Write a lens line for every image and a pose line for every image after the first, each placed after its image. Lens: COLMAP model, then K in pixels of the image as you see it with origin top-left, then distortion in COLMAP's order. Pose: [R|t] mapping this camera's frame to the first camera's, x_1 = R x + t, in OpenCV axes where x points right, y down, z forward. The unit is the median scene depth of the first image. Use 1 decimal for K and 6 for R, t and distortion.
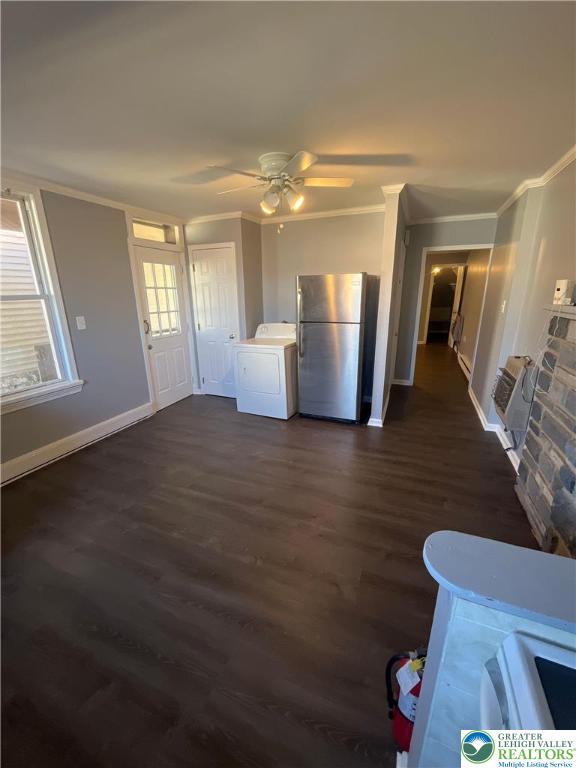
lens RADIAL K [[312.6, 0, 287.8], [0, 312.6, 380.7], [0, 0, 1]] dist [-0.006160, 0.000198]
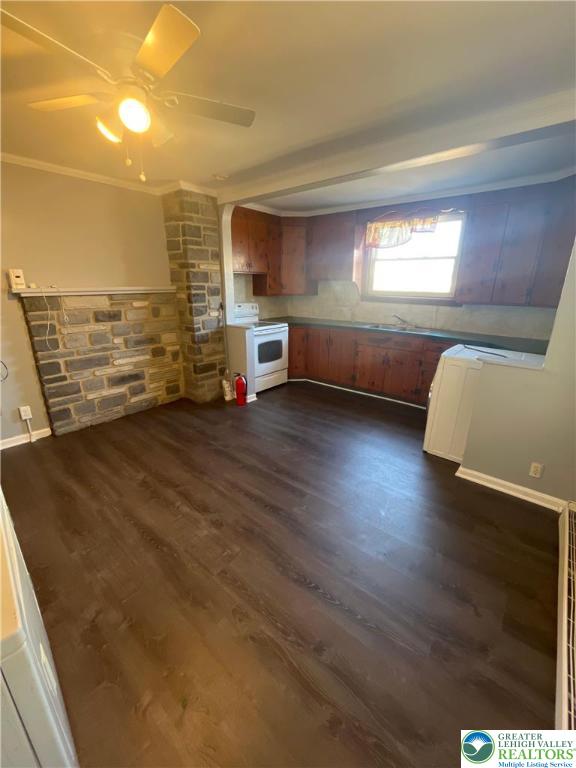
lens RADIAL K [[312.6, 0, 287.8], [0, 312.6, 380.7], [0, 0, 1]] dist [-0.006160, 0.000198]
pose [[-0.953438, -0.083324, 0.289852, -0.510306], [0.089867, 0.838926, 0.536775, -0.431727], [-0.287890, 0.537829, -0.792376, 1.592131]]
